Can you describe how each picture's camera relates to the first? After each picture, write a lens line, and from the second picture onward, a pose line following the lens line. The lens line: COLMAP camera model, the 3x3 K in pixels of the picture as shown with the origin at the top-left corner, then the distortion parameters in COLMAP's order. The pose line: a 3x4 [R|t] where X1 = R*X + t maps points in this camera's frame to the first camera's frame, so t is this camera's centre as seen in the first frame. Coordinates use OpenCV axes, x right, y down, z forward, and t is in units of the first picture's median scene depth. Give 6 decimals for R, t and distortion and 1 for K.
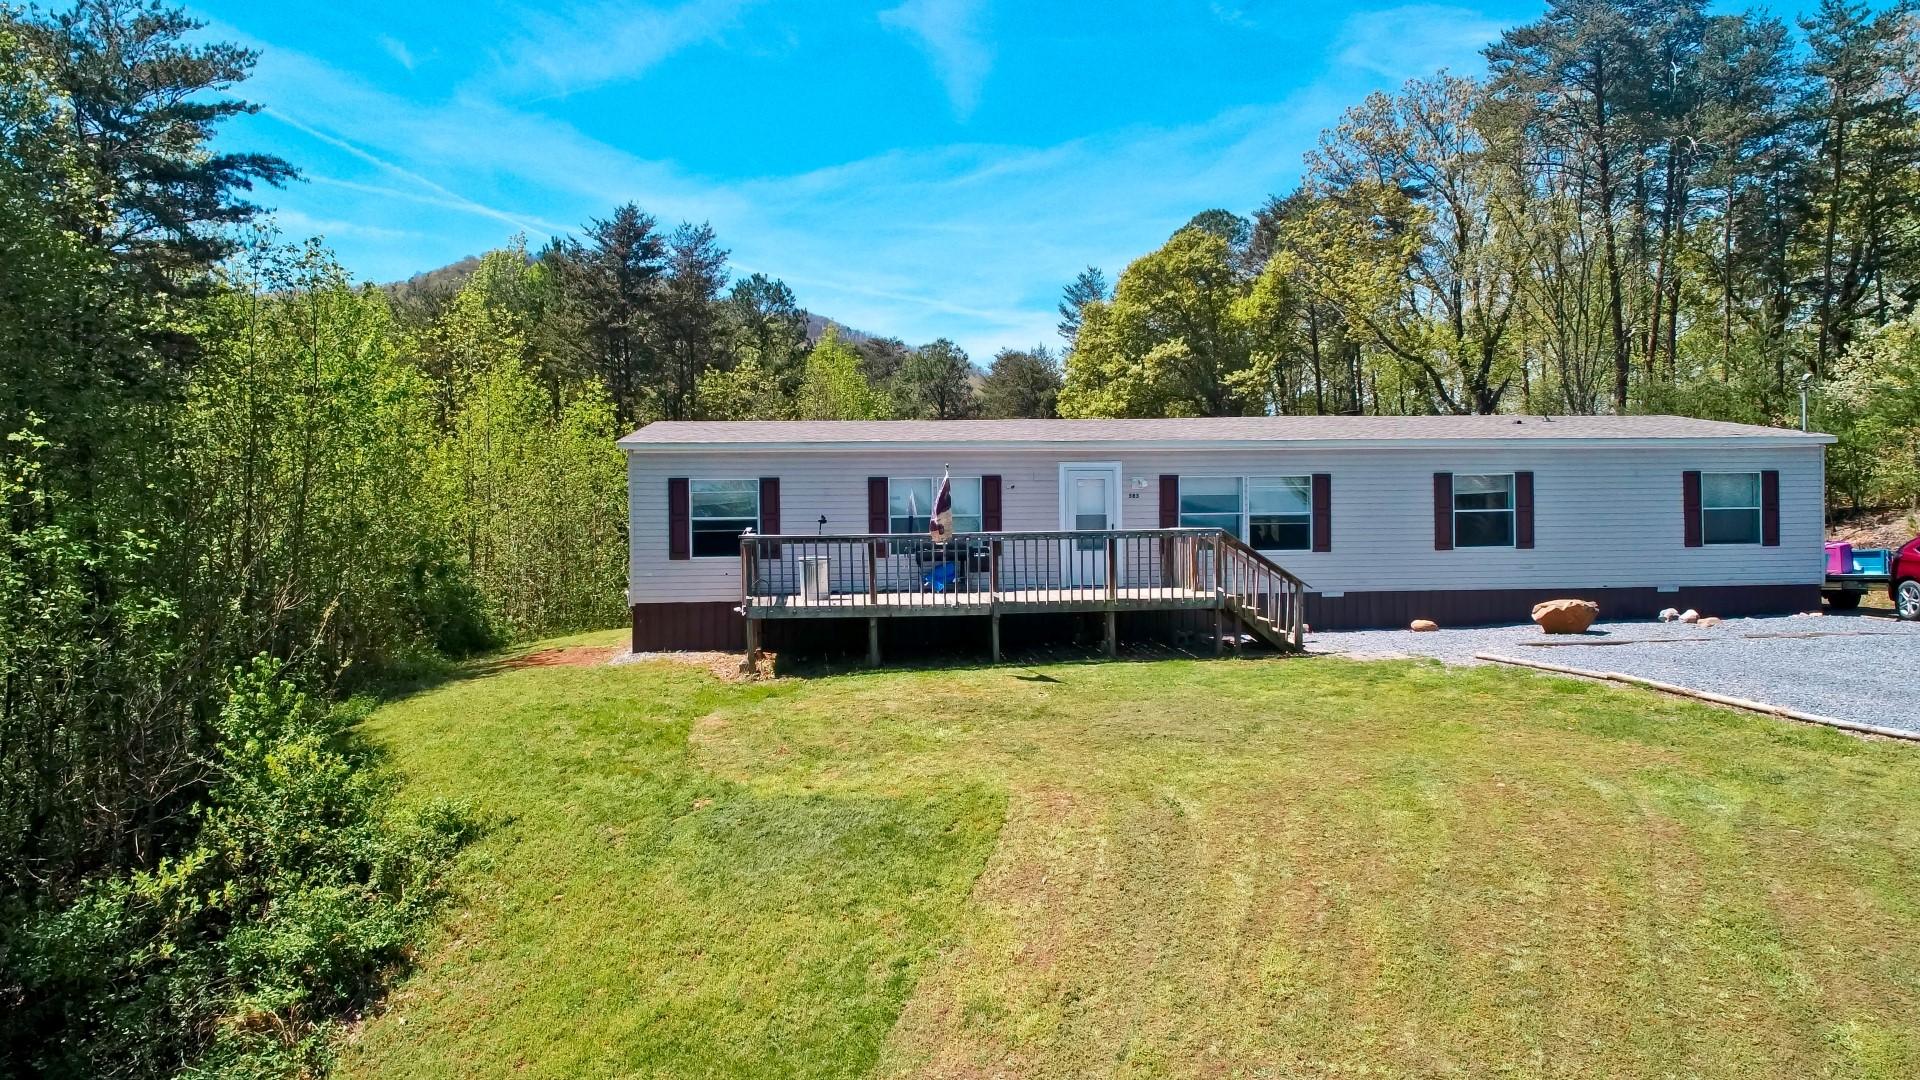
lens RADIAL K [[1294.7, 0, 959.1], [0, 1294.7, 528.1], [0, 0, 1]] dist [0.002498, -0.004543]
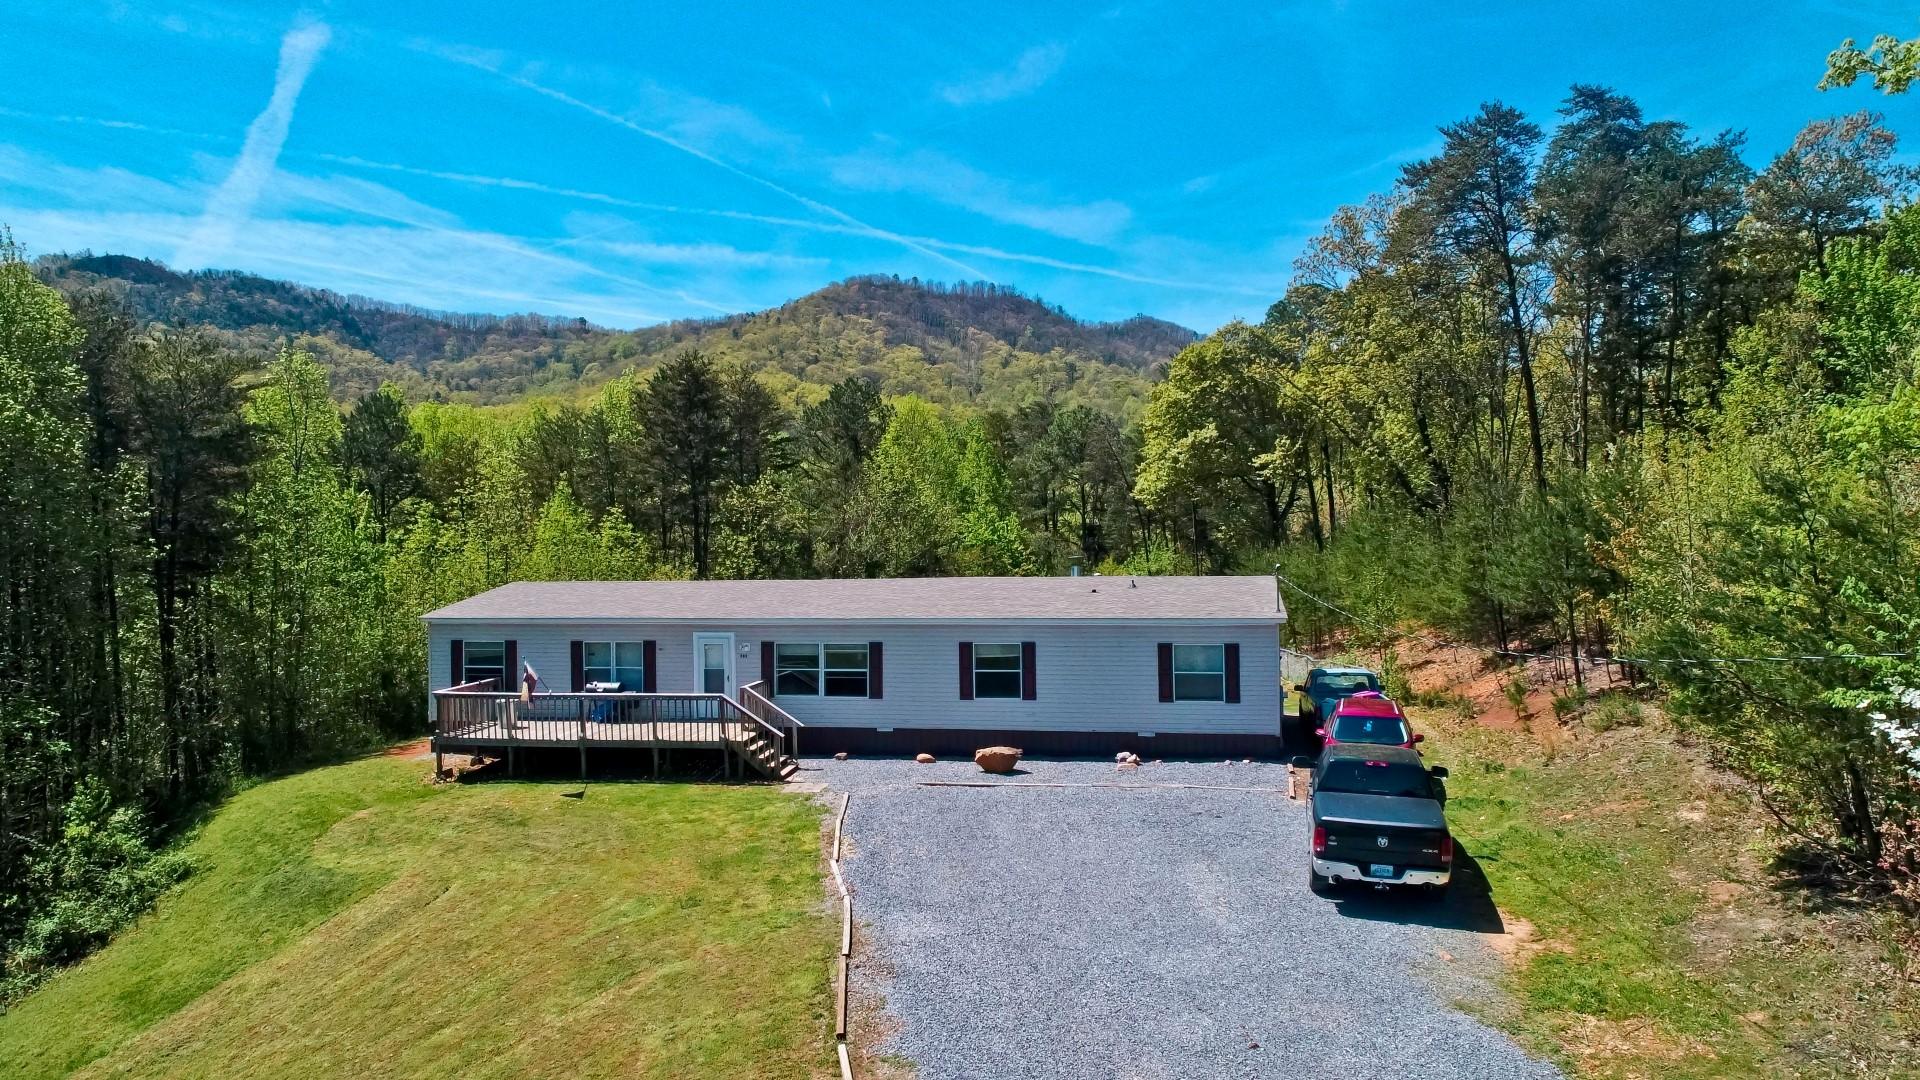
lens RADIAL K [[1294.7, 0, 956.4], [0, 1294.7, 538.8], [0, 0, 1]] dist [0.002498, -0.004543]
pose [[0.961543, 0.001441, -0.274650, 0.735969], [0.000126, 0.999984, 0.005690, -0.158249], [0.274653, -0.005505, 0.961528, -0.296712]]
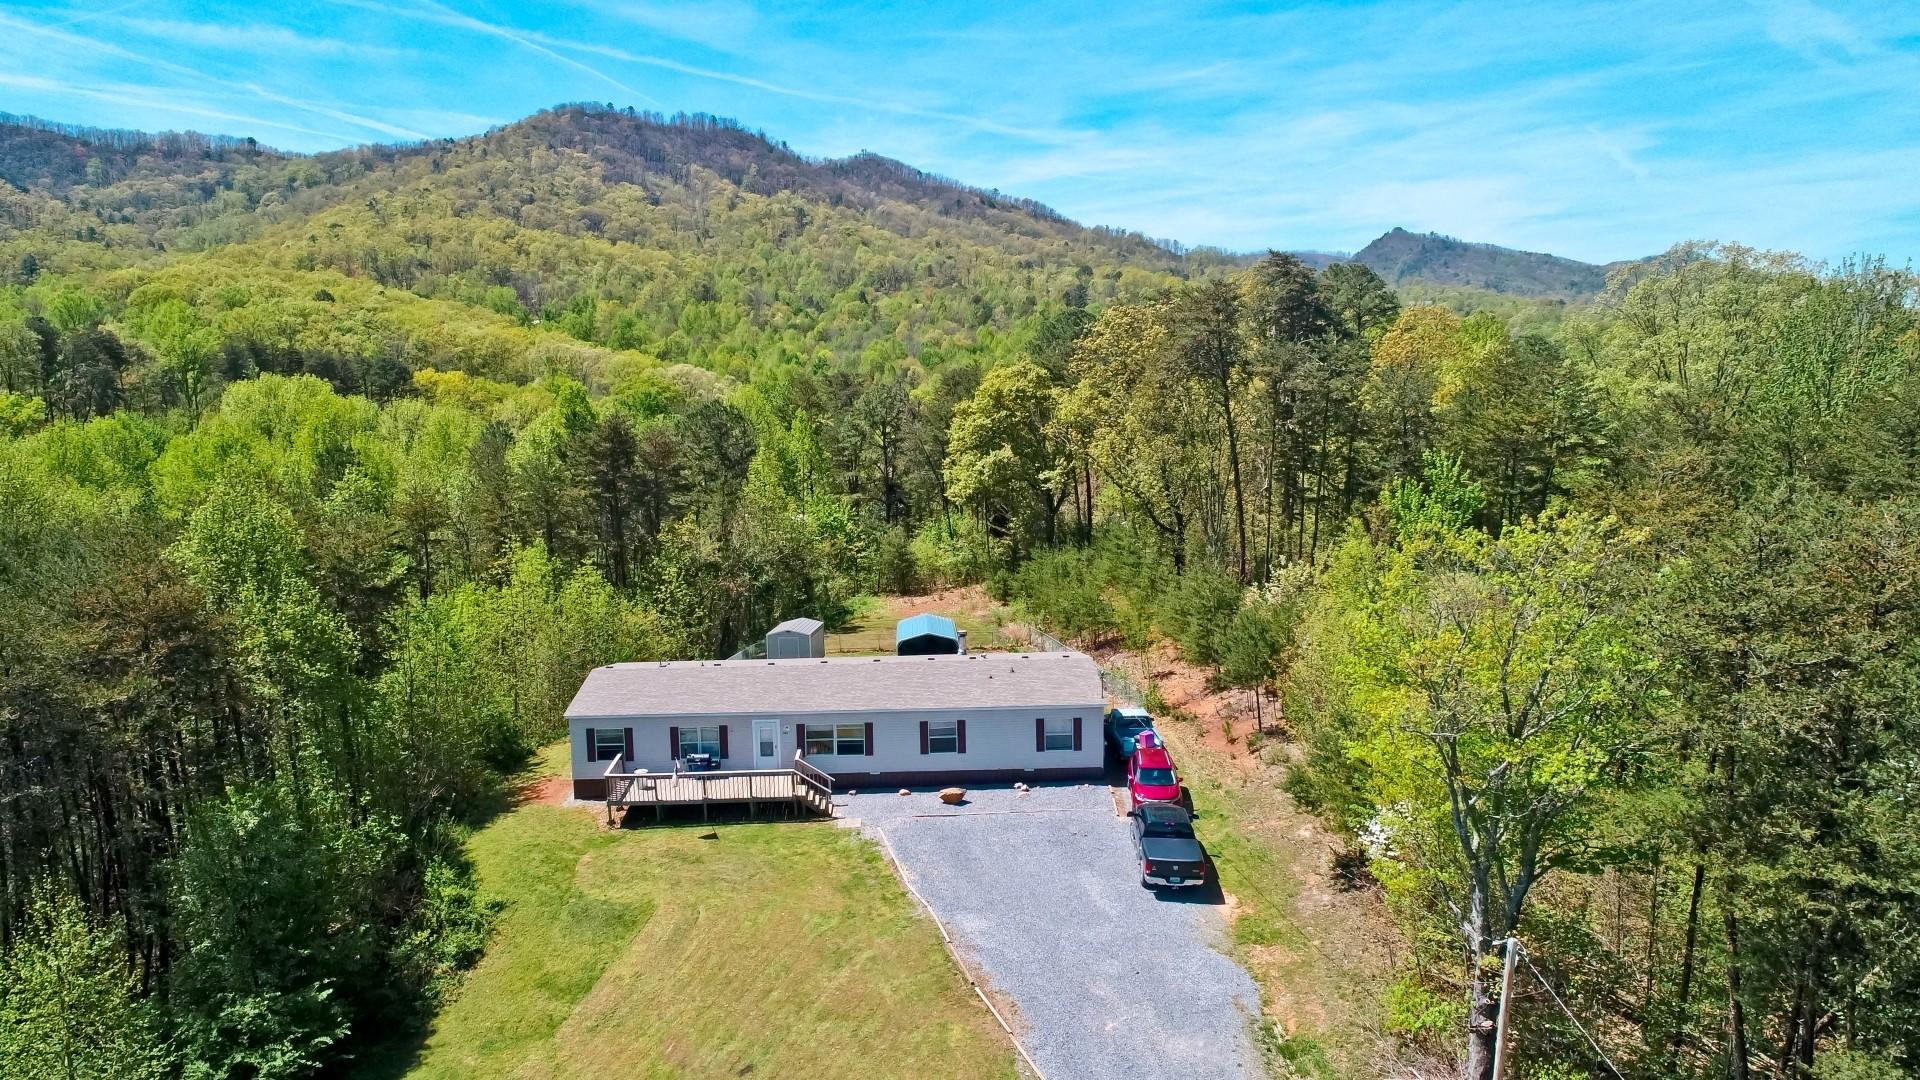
lens RADIAL K [[1294.7, 0, 957.6], [0, 1294.7, 542.7], [0, 0, 1]] dist [0.002498, -0.004543]
pose [[0.997927, 0.004688, -0.064187, 0.579318], [0.004263, 0.990338, 0.138608, -0.669557], [0.064217, -0.138594, 0.988265, -1.201181]]
